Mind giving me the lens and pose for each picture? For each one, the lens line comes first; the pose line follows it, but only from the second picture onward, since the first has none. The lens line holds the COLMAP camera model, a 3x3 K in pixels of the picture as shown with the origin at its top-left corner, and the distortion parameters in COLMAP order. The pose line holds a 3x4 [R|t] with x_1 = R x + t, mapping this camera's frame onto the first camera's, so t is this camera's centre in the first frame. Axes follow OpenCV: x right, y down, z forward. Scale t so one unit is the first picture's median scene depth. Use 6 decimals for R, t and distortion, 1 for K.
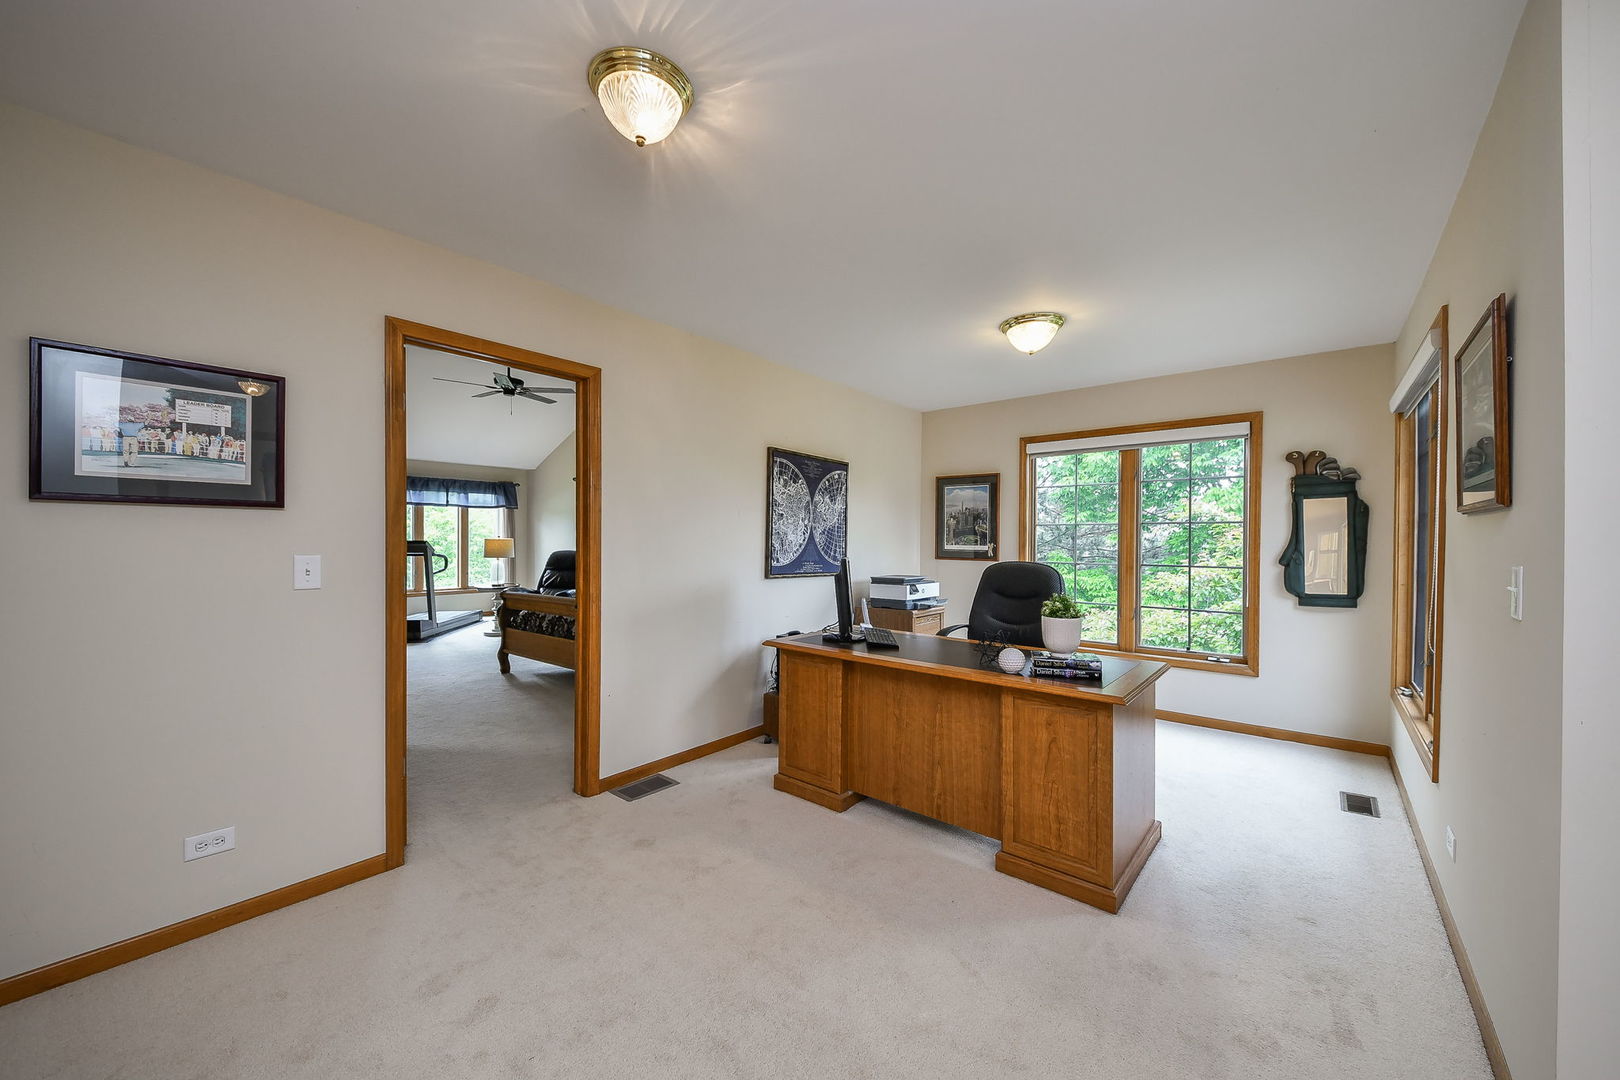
lens RADIAL K [[580.9, 0, 810.0], [0, 580.9, 540.0], [0, 0, 1]] dist [0.000969, 0.000045]
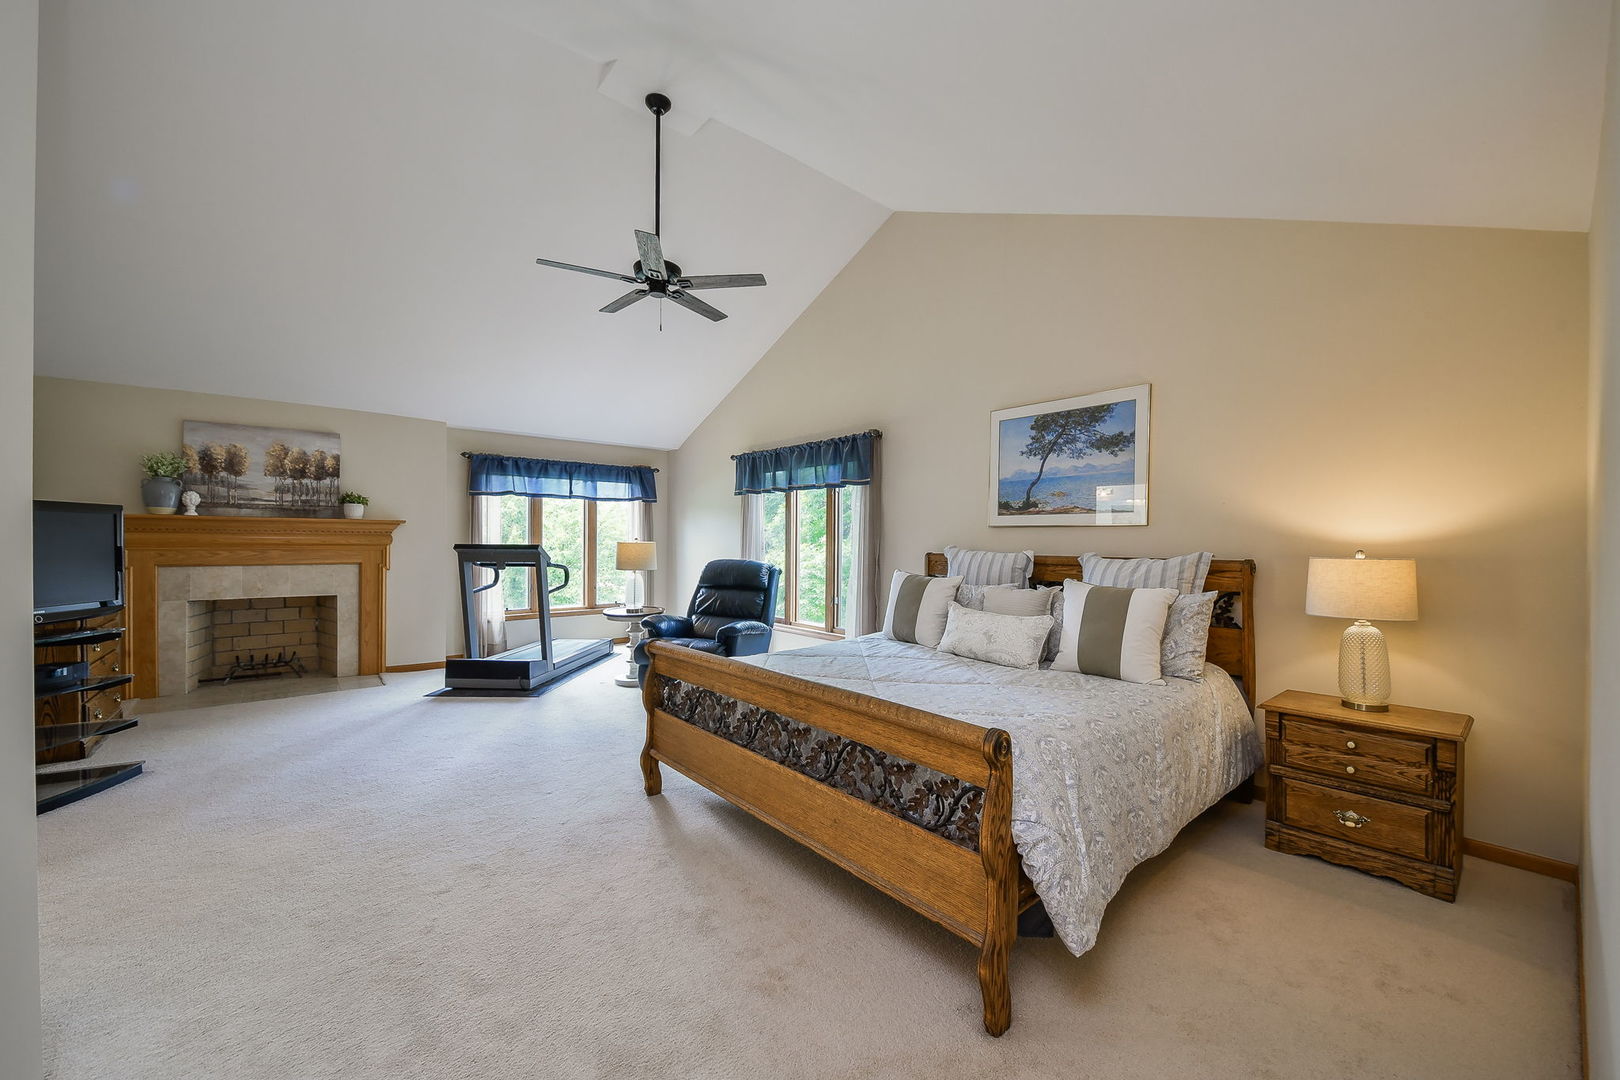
lens RADIAL K [[580.9, 0, 810.0], [0, 580.9, 540.0], [0, 0, 1]] dist [0.000969, 0.000045]
pose [[0.982811, 0.001304, -0.184609, -0.201897], [-0.002169, 0.999988, -0.004484, -0.001874], [0.184601, 0.004808, 0.982802, 0.354929]]
